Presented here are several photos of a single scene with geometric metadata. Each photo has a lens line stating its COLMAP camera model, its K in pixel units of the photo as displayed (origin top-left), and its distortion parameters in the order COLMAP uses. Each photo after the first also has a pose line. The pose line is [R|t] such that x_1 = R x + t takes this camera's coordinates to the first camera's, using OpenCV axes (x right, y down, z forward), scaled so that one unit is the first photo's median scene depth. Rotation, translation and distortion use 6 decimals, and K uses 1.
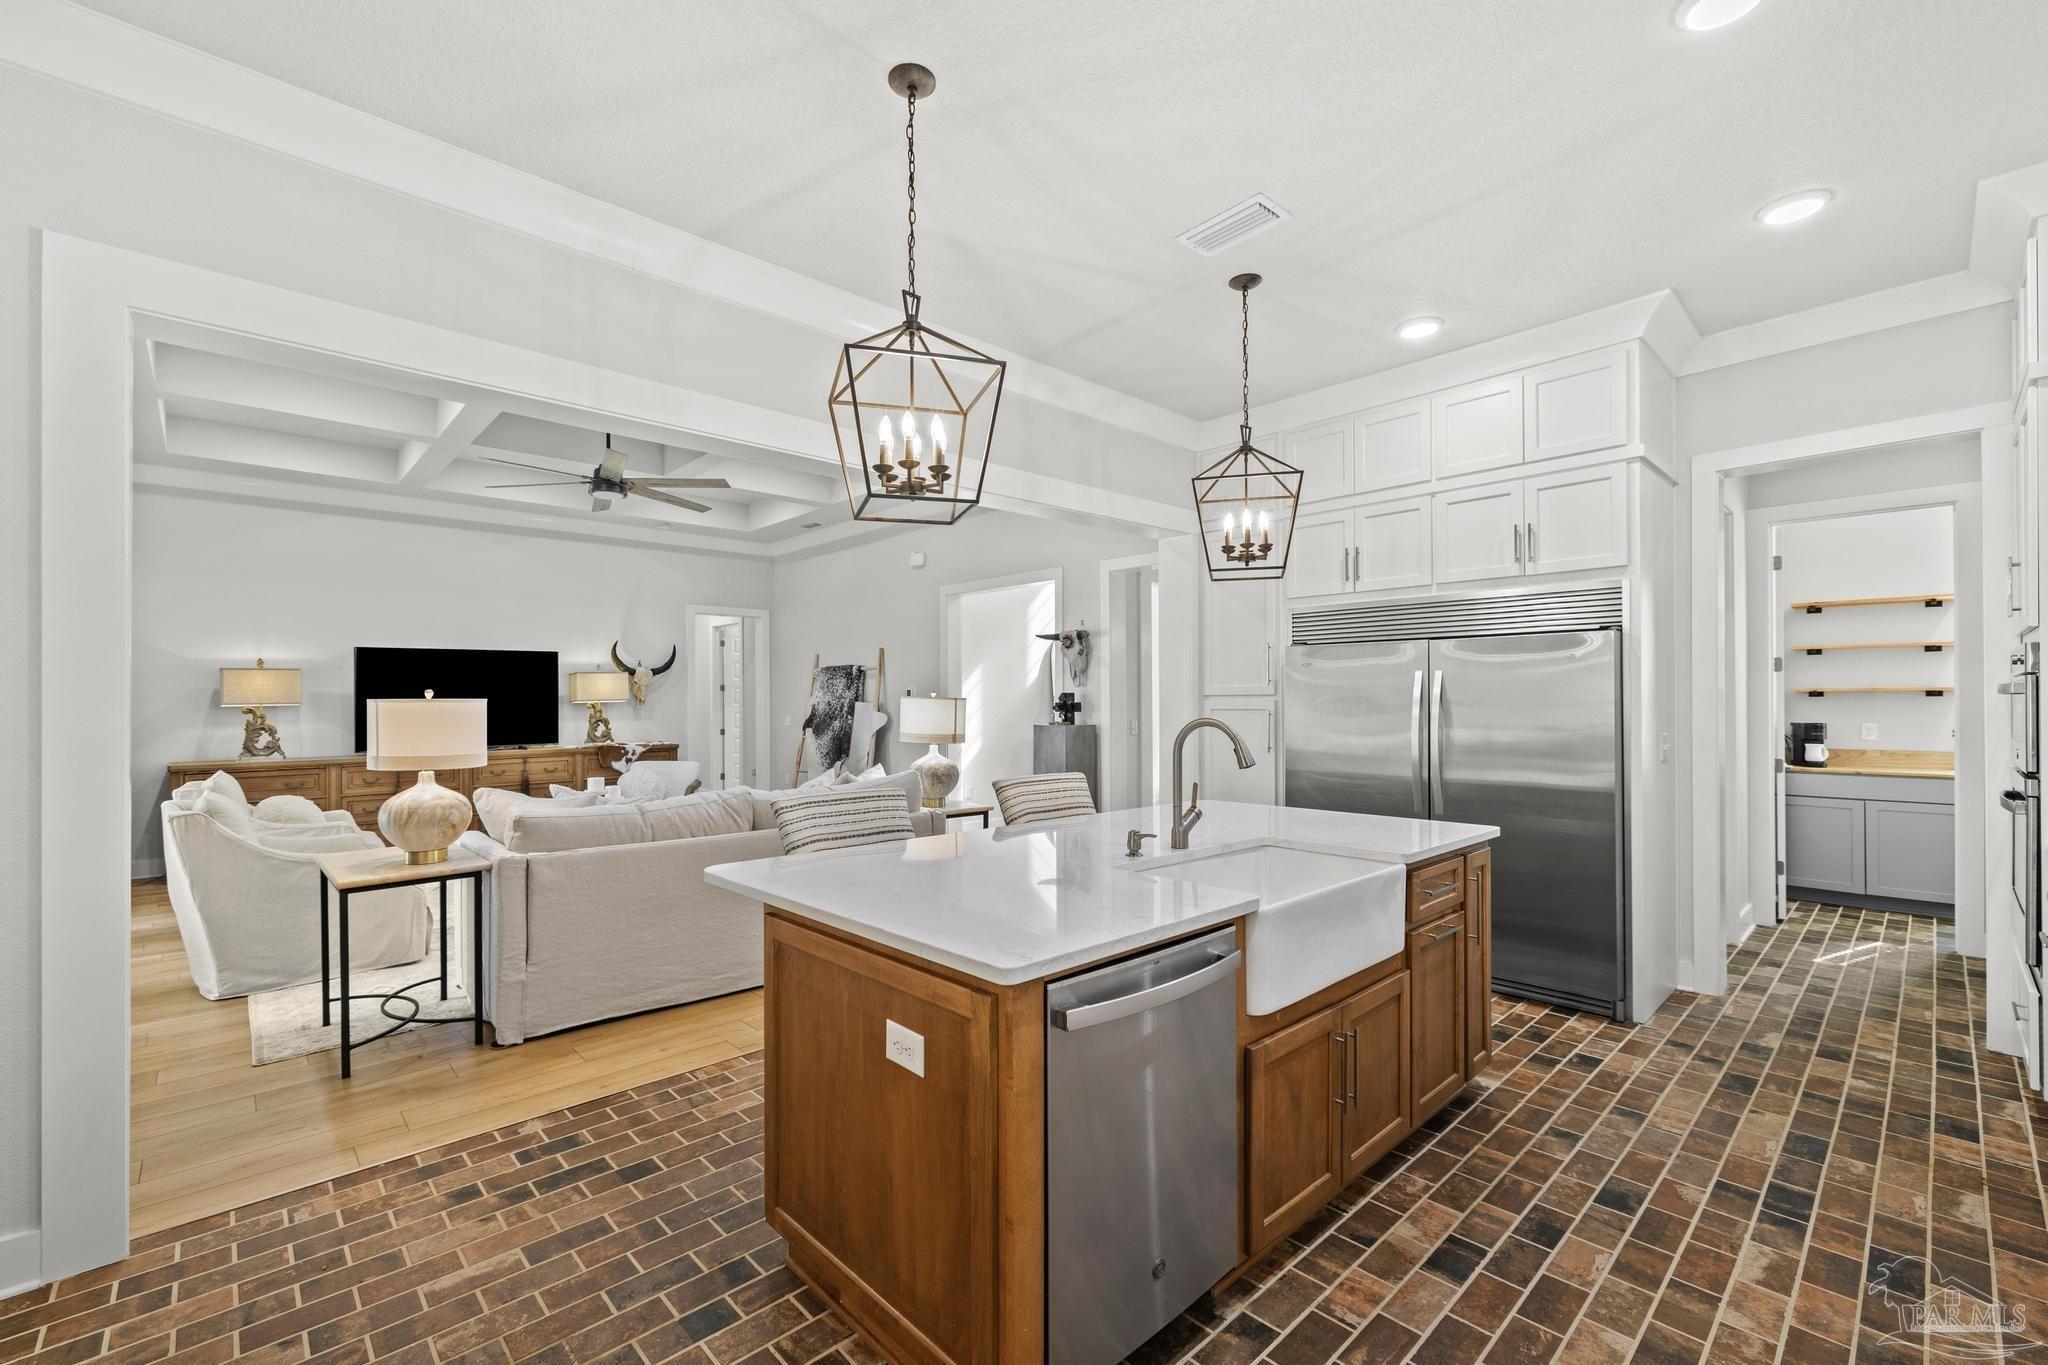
lens RADIAL K [[870.4, 0, 1033.9], [0, 870.4, 695.4], [0, 0, 1]] dist [0.006354, 0.000056]
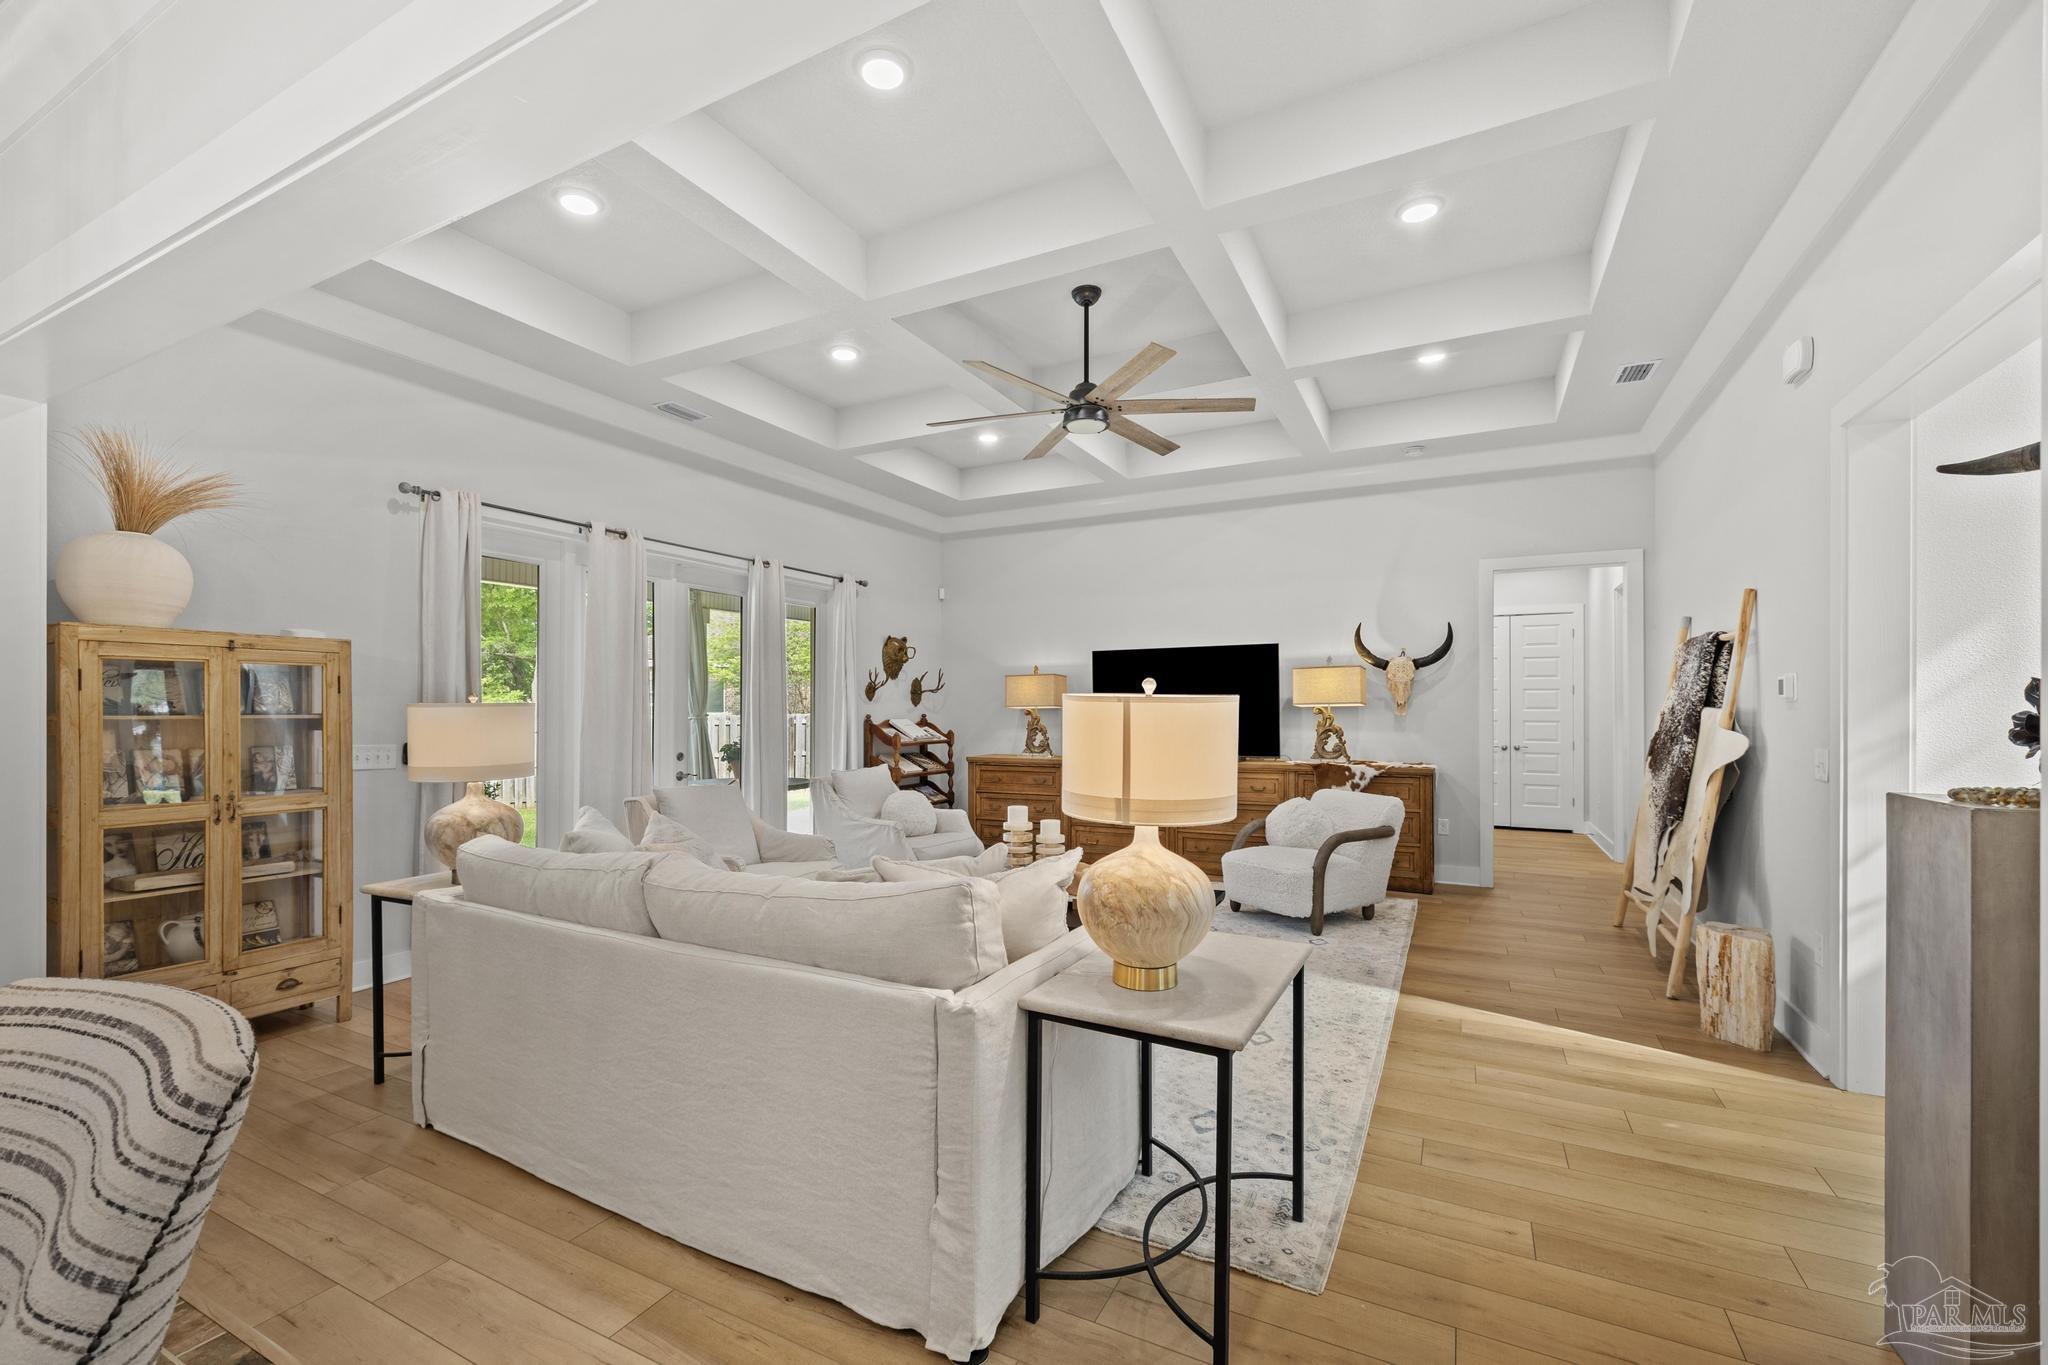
lens RADIAL K [[870.4, 0, 999.9], [0, 870.4, 694.4], [0, 0, 1]] dist [0.006354, 0.000056]
pose [[0.303705, -0.009249, -0.952721, 0.133978], [0.004530, 0.999956, -0.008264, 0.002498], [0.952755, -0.001806, 0.303733, 0.484934]]
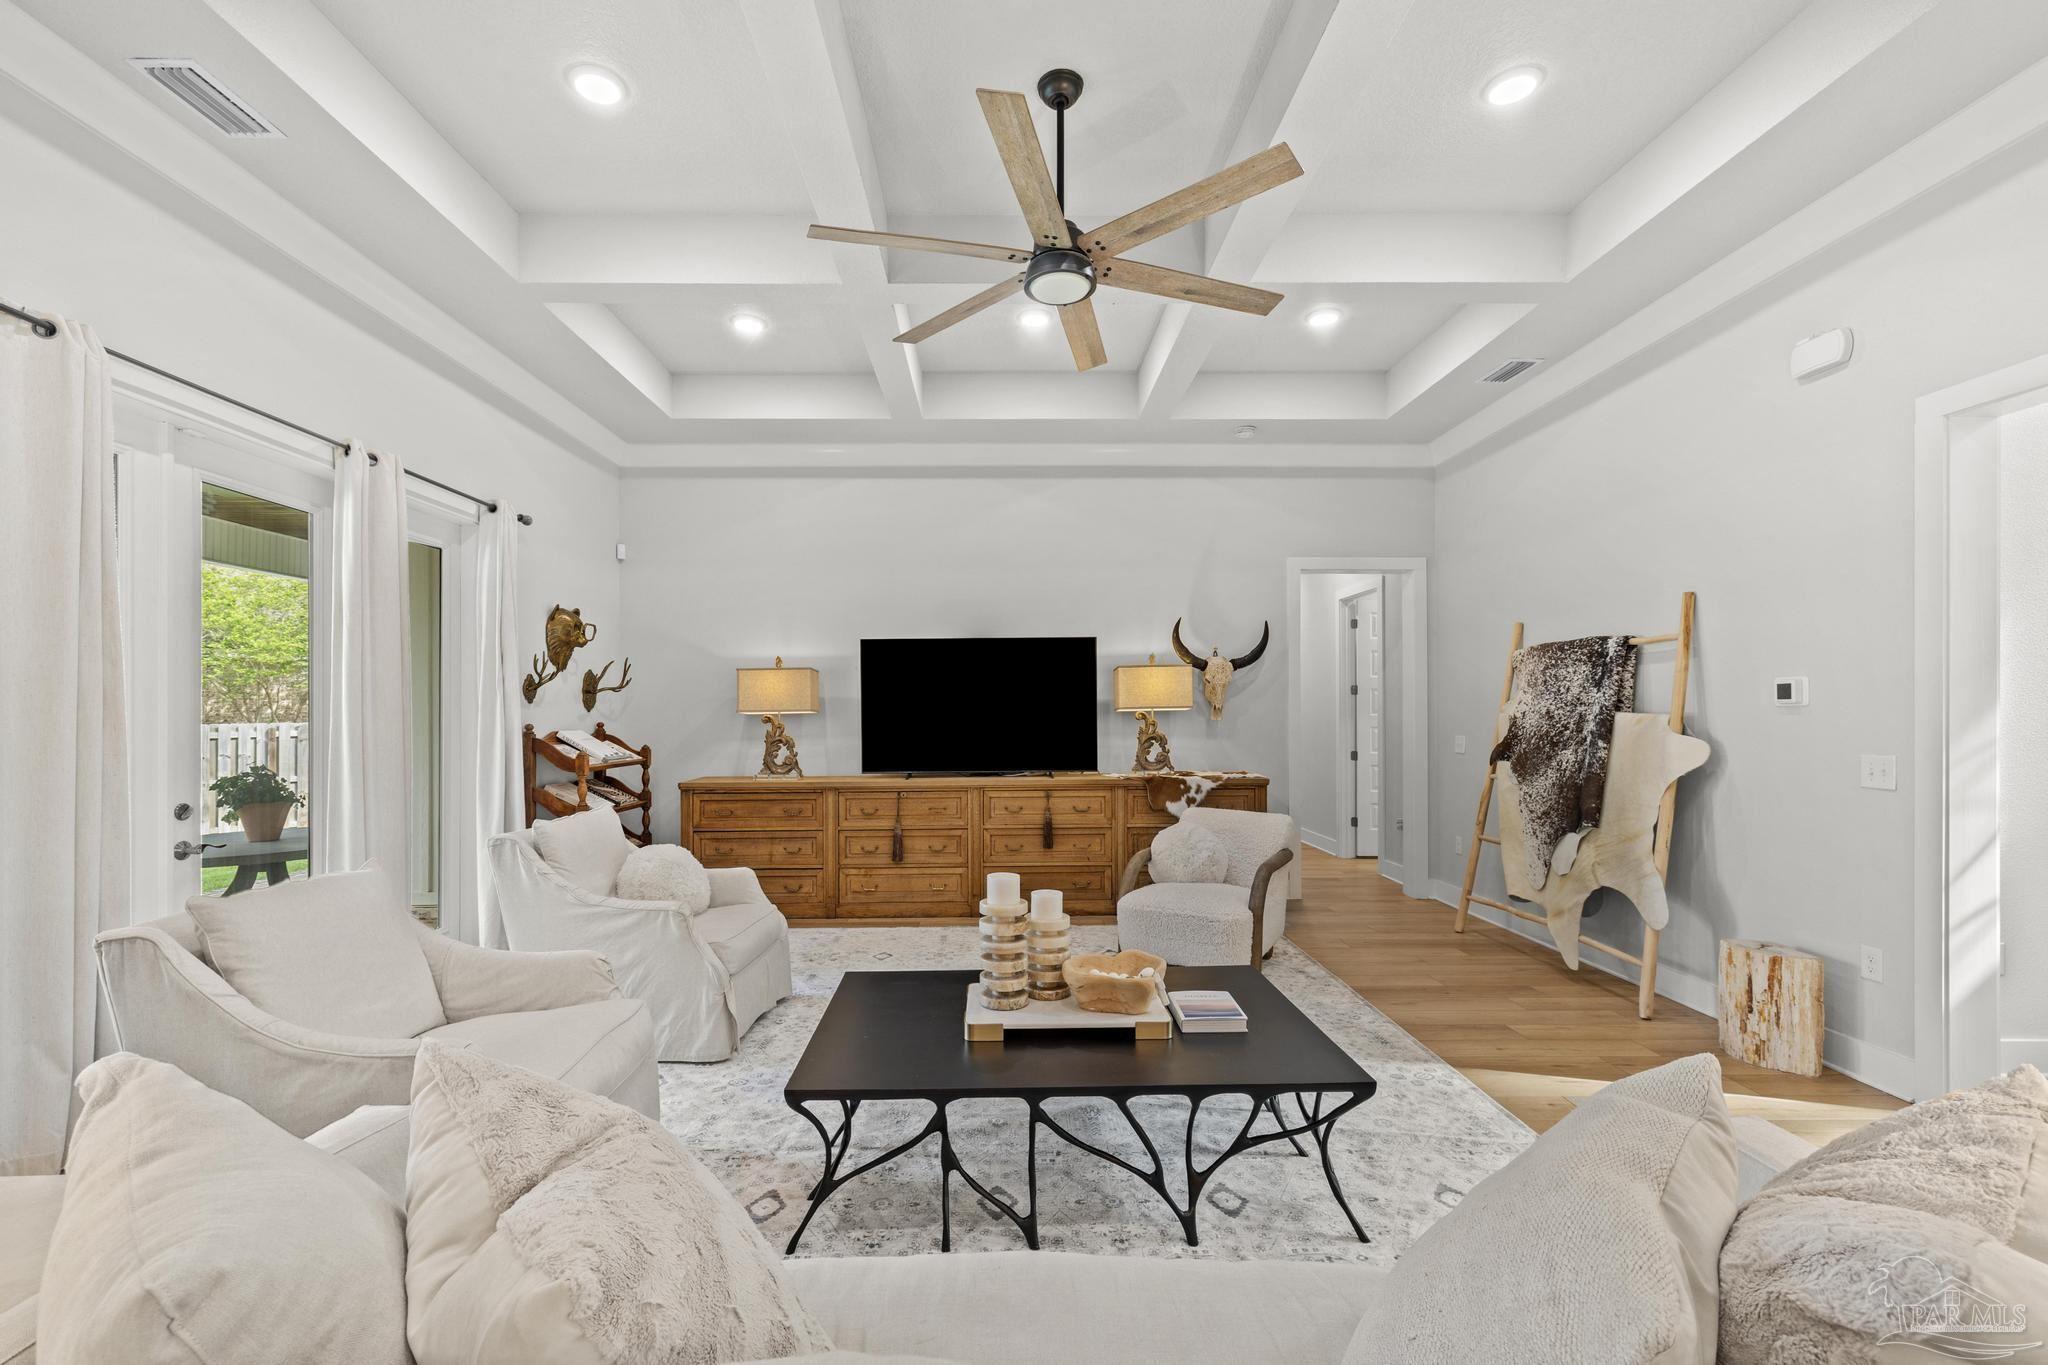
lens RADIAL K [[870.4, 0, 999.1], [0, 870.4, 709.2], [0, 0, 1]] dist [0.006354, 0.000056]
pose [[0.723789, 0.002723, -0.690016, -0.120512], [0.002215, 0.999978, 0.006270, 0.002158], [0.690018, -0.006067, 0.723767, 0.425958]]
